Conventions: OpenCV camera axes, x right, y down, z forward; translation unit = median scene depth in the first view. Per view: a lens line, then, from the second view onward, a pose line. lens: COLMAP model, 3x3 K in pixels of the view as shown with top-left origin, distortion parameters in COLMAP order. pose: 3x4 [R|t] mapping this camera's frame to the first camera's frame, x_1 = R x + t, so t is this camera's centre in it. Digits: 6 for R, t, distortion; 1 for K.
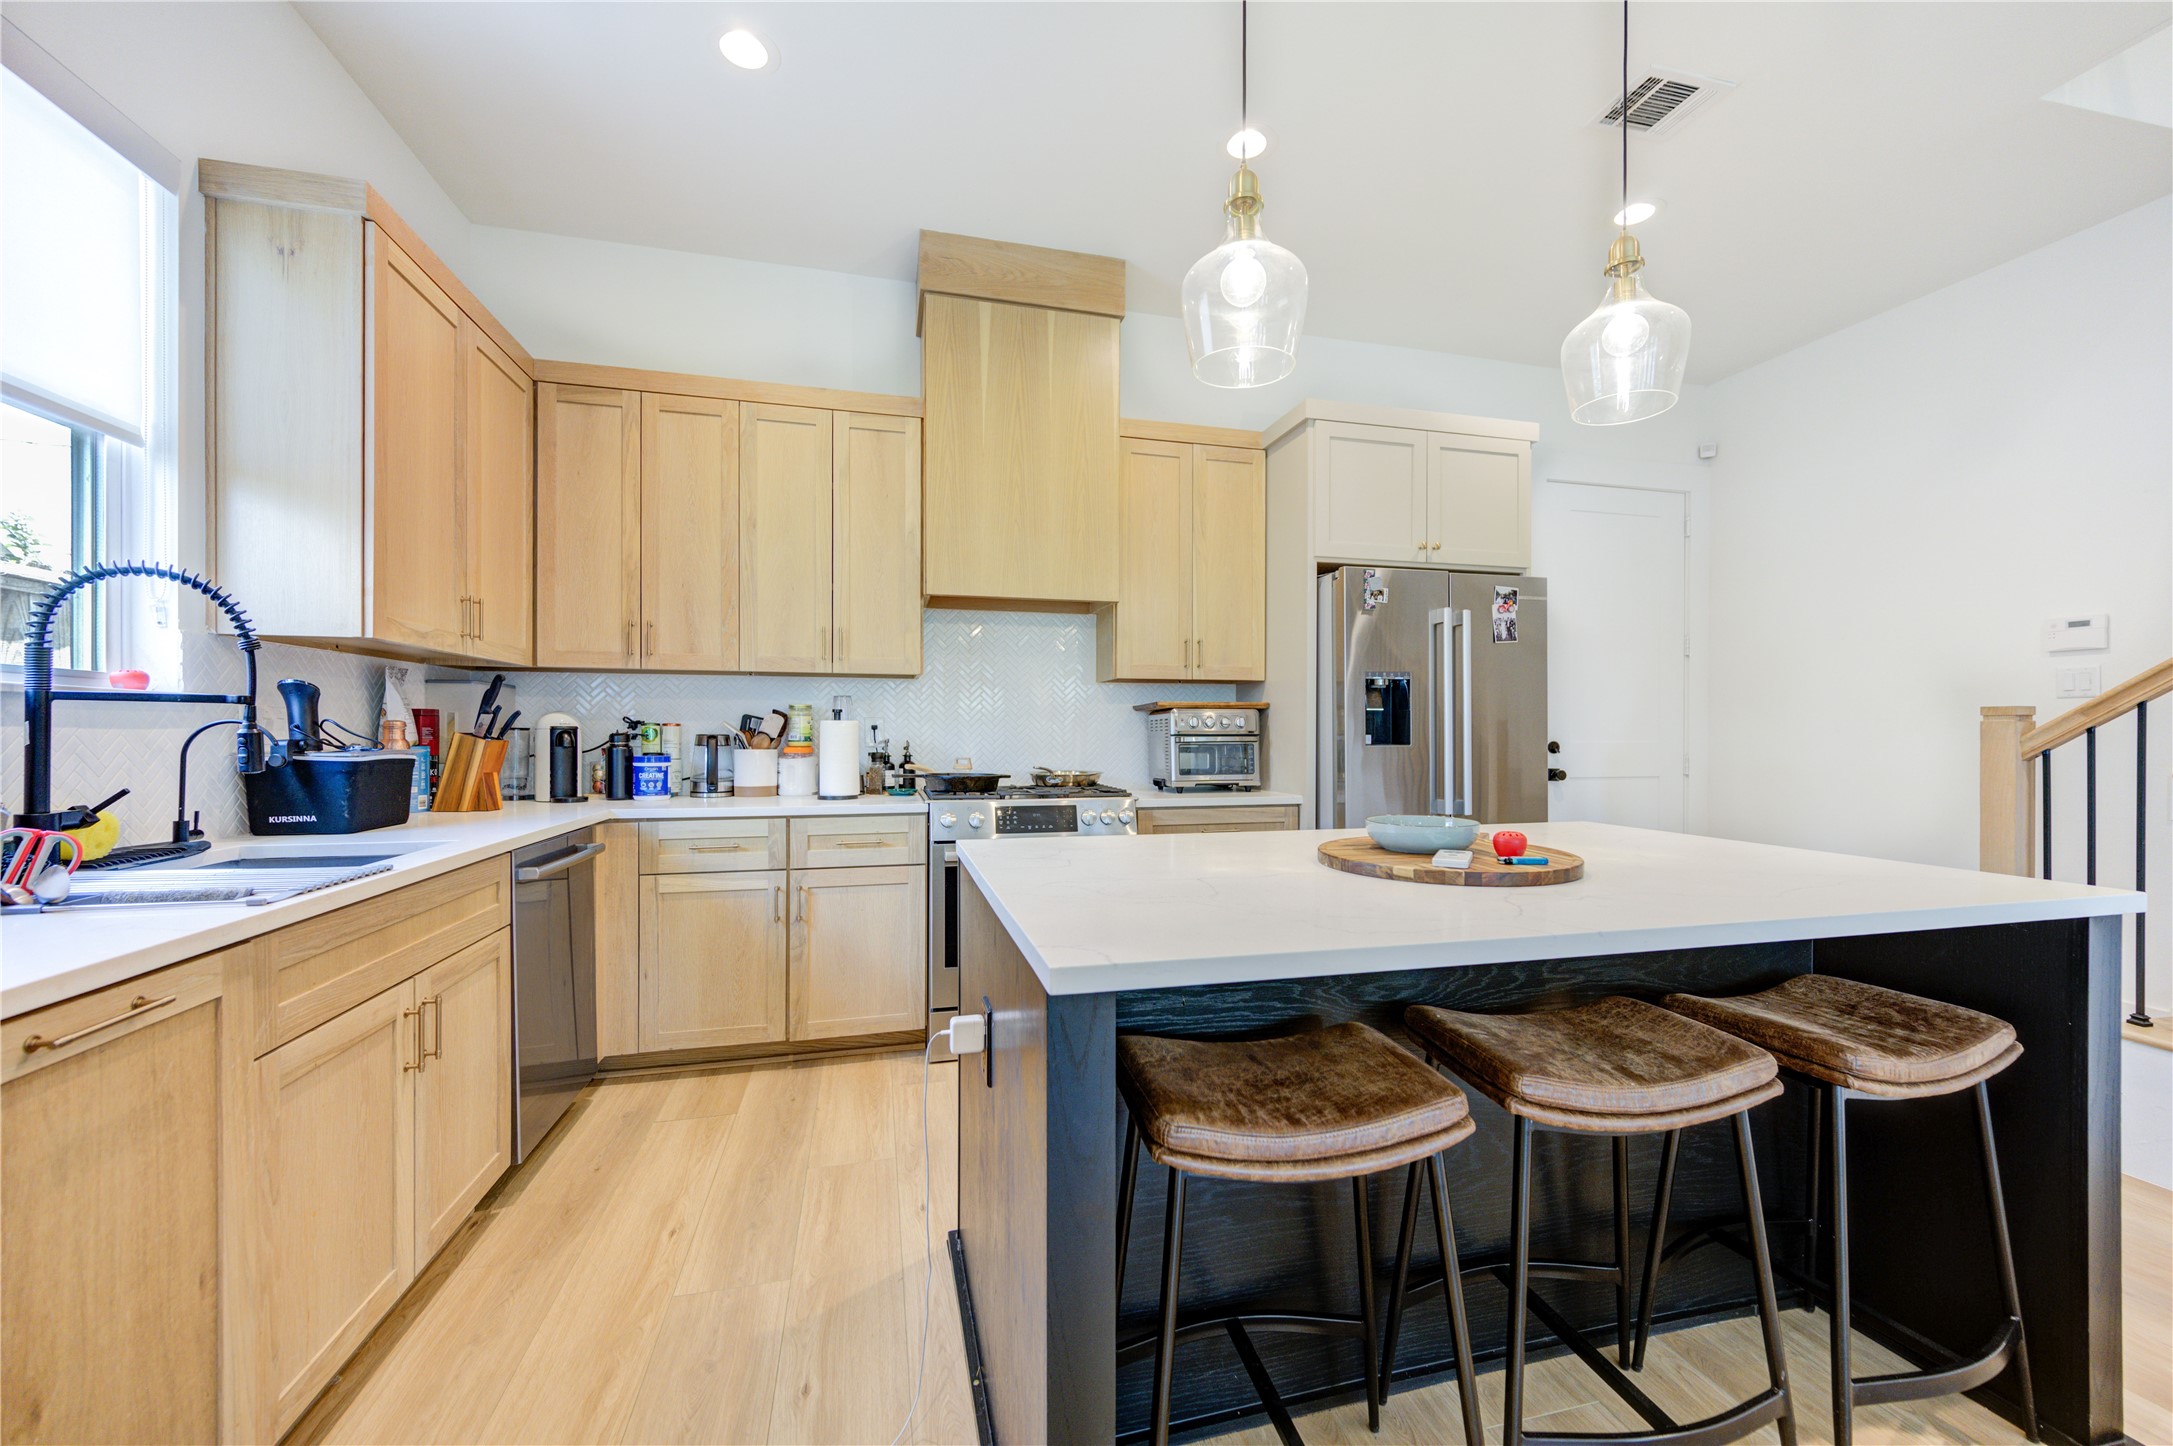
lens RADIAL K [[852.7, 0, 1087.9], [0, 852.7, 728.5], [0, 0, 1]] dist [0.007926, -0.000394]
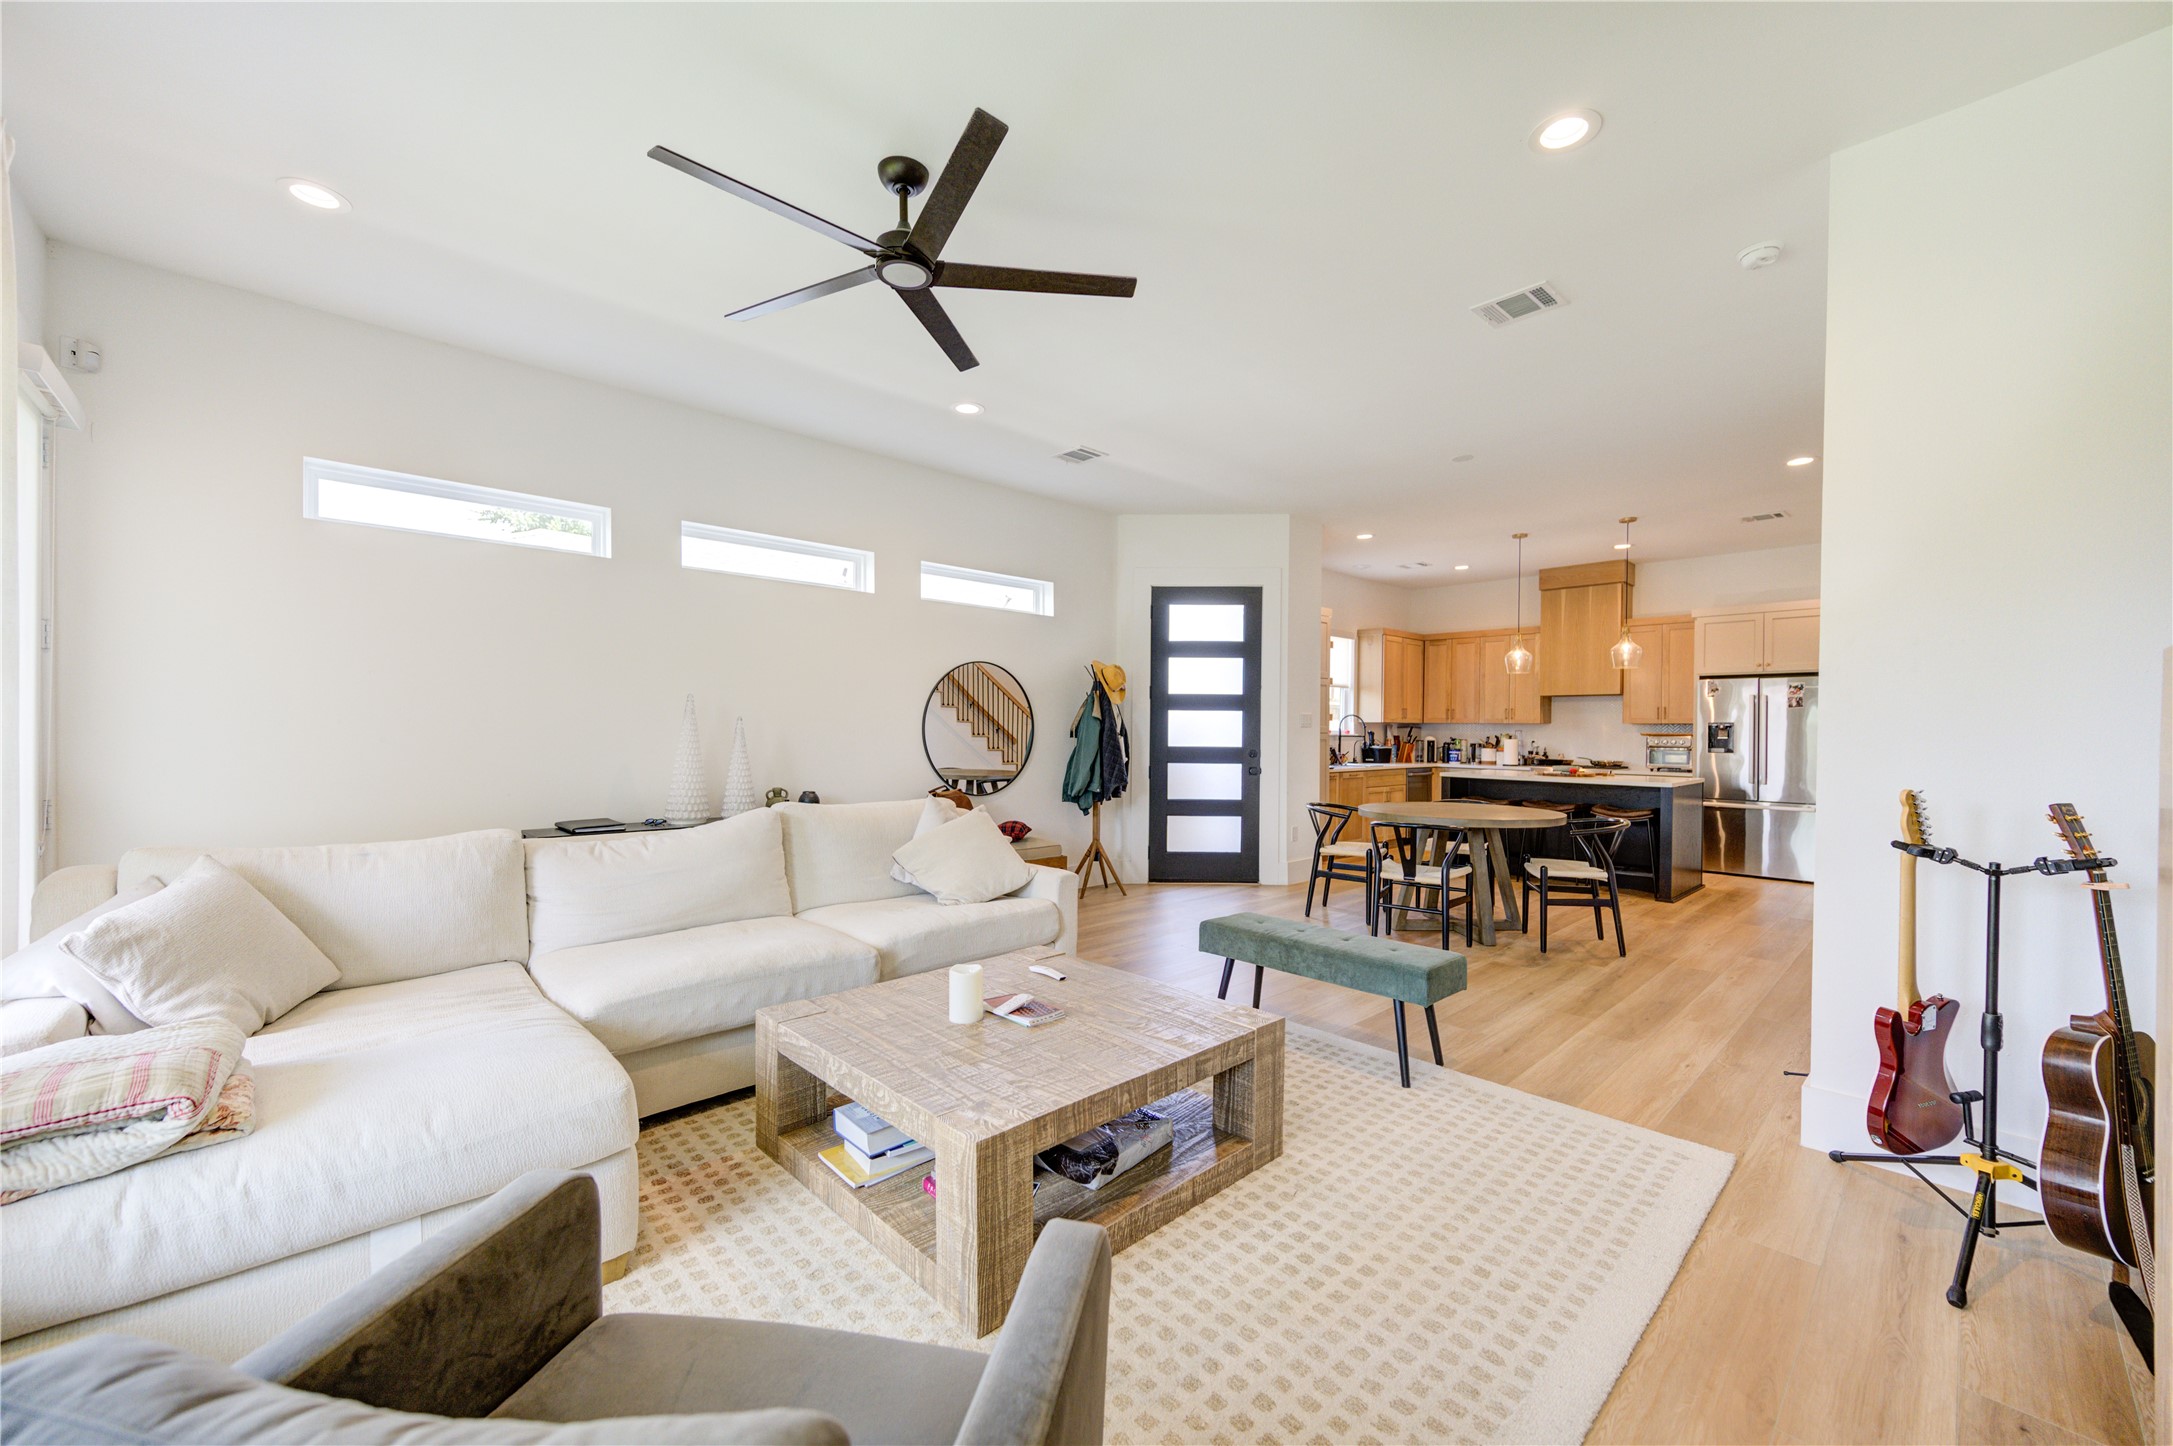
lens RADIAL K [[852.7, 0, 1085.3], [0, 852.7, 733.4], [0, 0, 1]] dist [0.007926, -0.000394]
pose [[0.485829, 0.008625, -0.874012, 1.847093], [-0.005087, 0.999962, 0.007040, -0.051387], [0.874039, 0.001026, 0.485854, -2.026619]]
